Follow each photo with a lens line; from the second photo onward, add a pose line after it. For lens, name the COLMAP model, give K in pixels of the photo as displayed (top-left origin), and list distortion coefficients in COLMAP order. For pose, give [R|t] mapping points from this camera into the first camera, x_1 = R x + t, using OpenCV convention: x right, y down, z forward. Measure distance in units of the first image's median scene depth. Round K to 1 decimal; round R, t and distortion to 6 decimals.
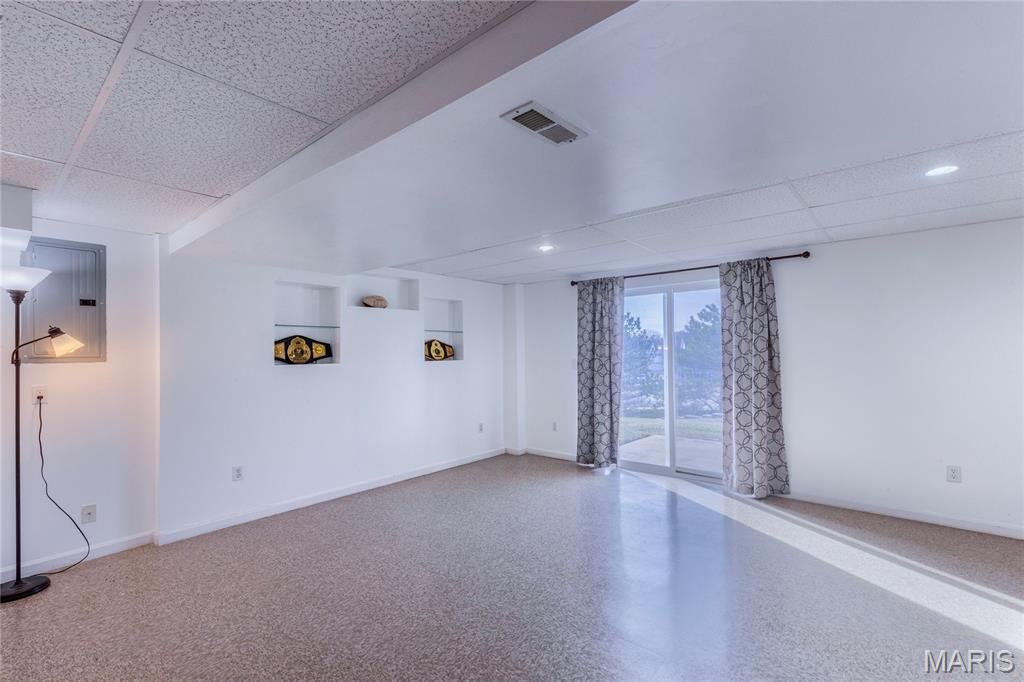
lens RADIAL K [[464.7, 0, 513.9], [0, 464.7, 350.8], [0, 0, 1]] dist [0.002791, 0.000515]
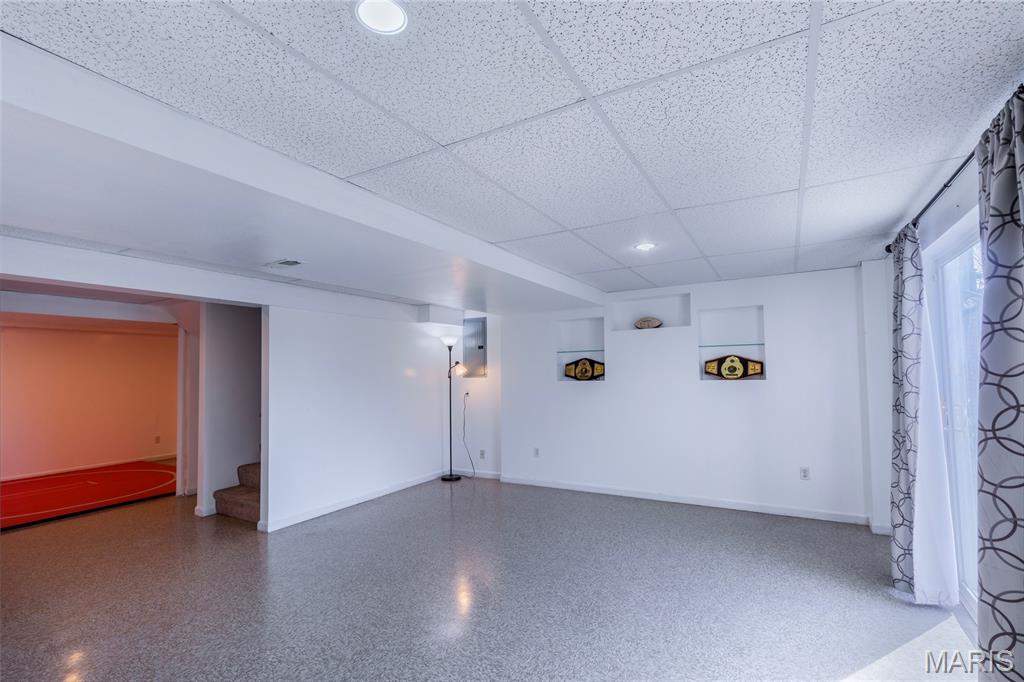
lens RADIAL K [[464.7, 0, 523.1], [0, 464.7, 352.3], [0, 0, 1]] dist [0.002791, 0.000515]
pose [[0.177560, -0.041579, -0.983231, 0.774371], [0.013767, 0.999114, -0.039764, -0.000535], [0.984014, -0.006475, 0.177975, 0.596030]]
